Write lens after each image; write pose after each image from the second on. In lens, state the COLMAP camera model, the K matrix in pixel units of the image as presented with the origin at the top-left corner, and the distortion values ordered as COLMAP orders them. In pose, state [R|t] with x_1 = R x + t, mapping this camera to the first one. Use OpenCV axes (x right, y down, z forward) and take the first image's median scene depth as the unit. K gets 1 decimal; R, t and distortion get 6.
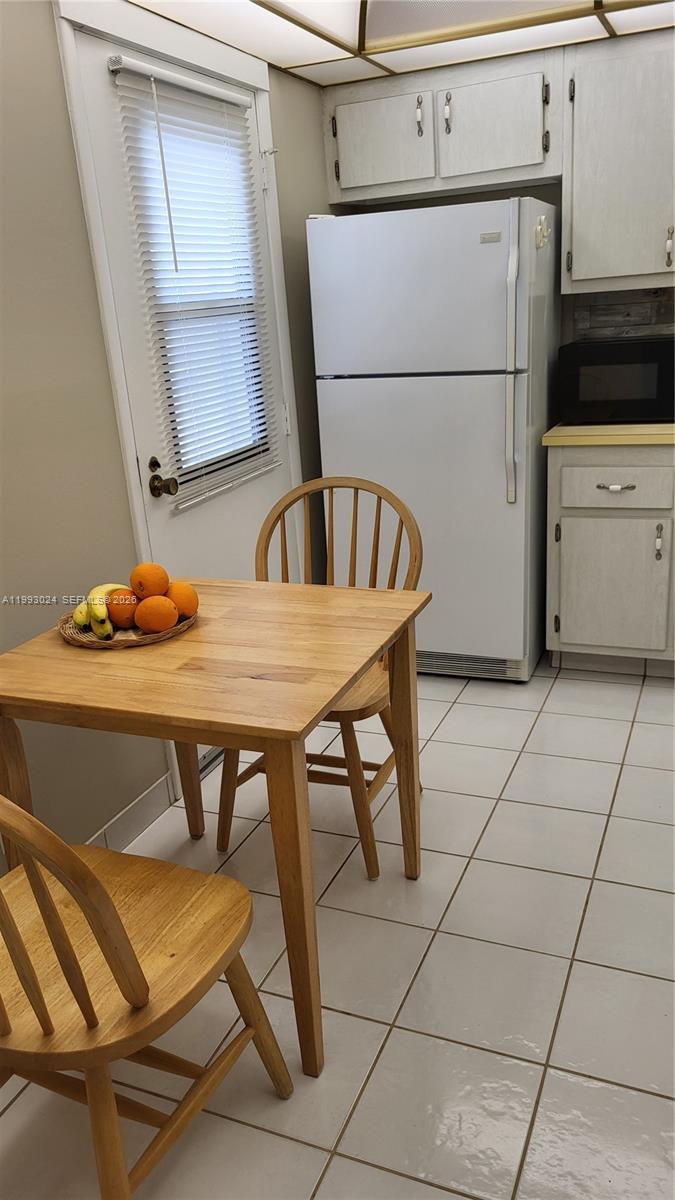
lens RADIAL K [[901.8, 0, 338.0], [0, 901.8, 619.7], [0, 0, 1]] dist [0.056448, -0.037468]
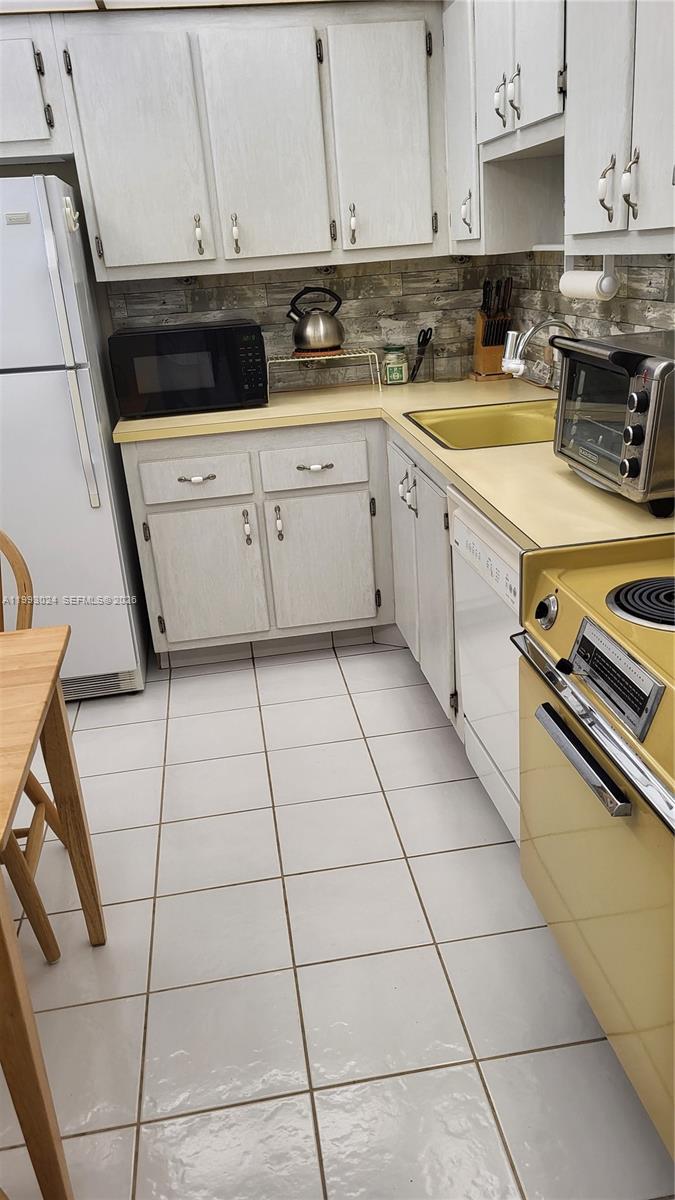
lens RADIAL K [[901.8, 0, 341.6], [0, 901.8, 615.1], [0, 0, 1]] dist [0.056448, -0.037468]
pose [[0.855036, -0.189330, 0.482770, -0.062195], [0.185085, 0.981071, 0.056945, -0.027231], [-0.484413, 0.040663, 0.873894, 0.070789]]
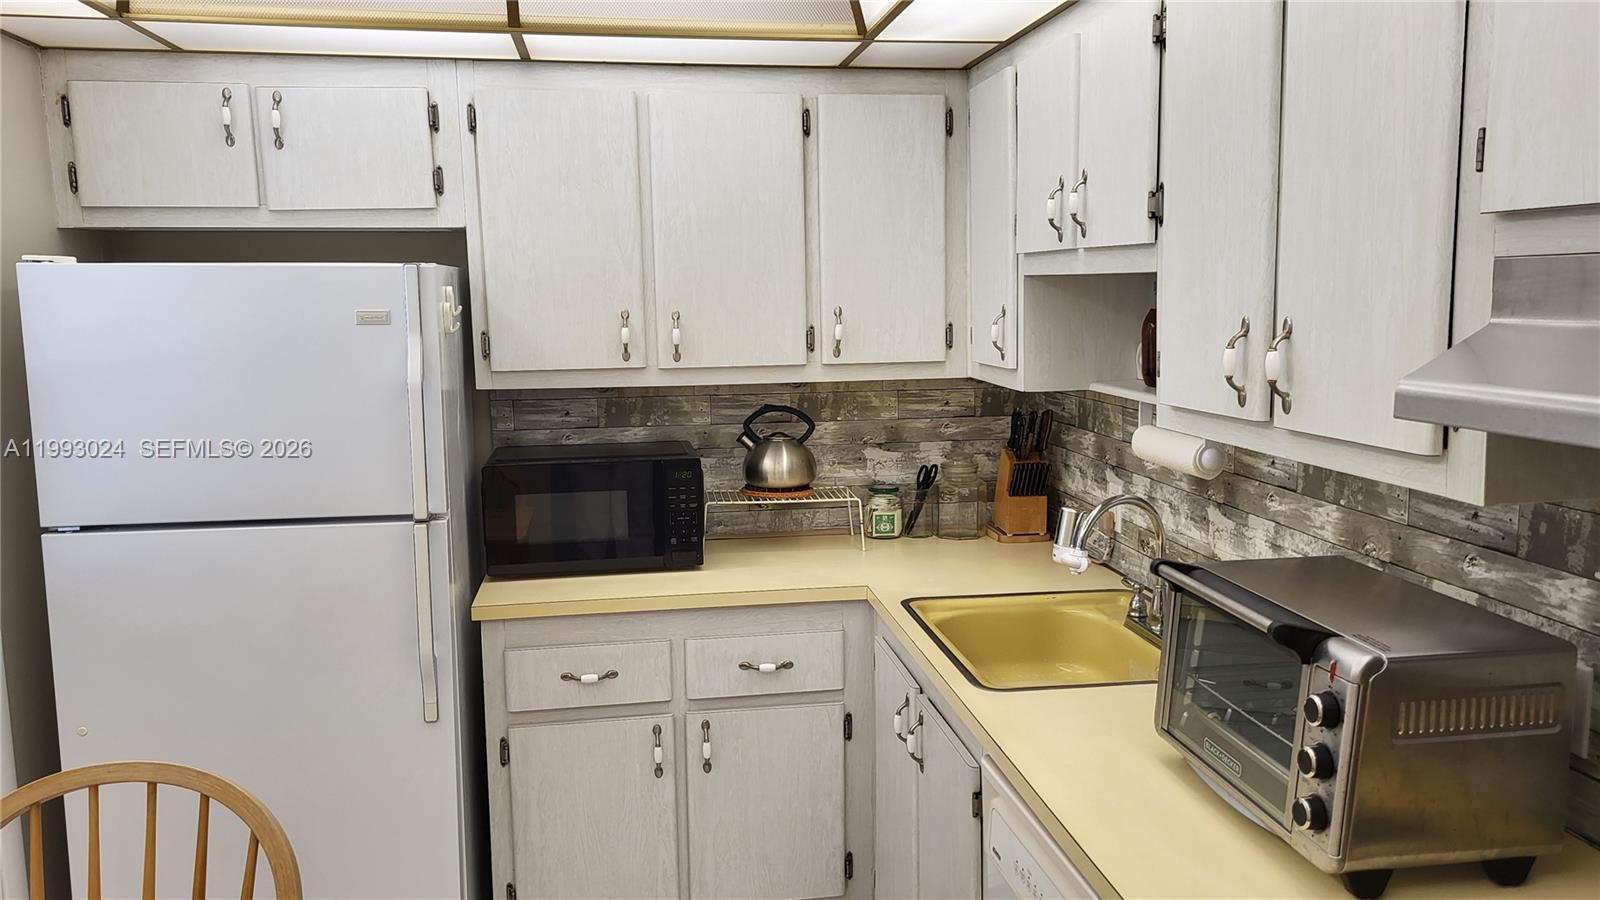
lens RADIAL K [[1202.3, 0, 796.4], [0, 1202.3, 460.8], [0, 0, 1]] dist [0.056448, -0.037468]
pose [[0.851098, -0.018370, 0.524685, -0.023109], [0.131089, 0.975169, -0.178500, -0.122966], [-0.508377, 0.220701, 0.832372, 0.159335]]
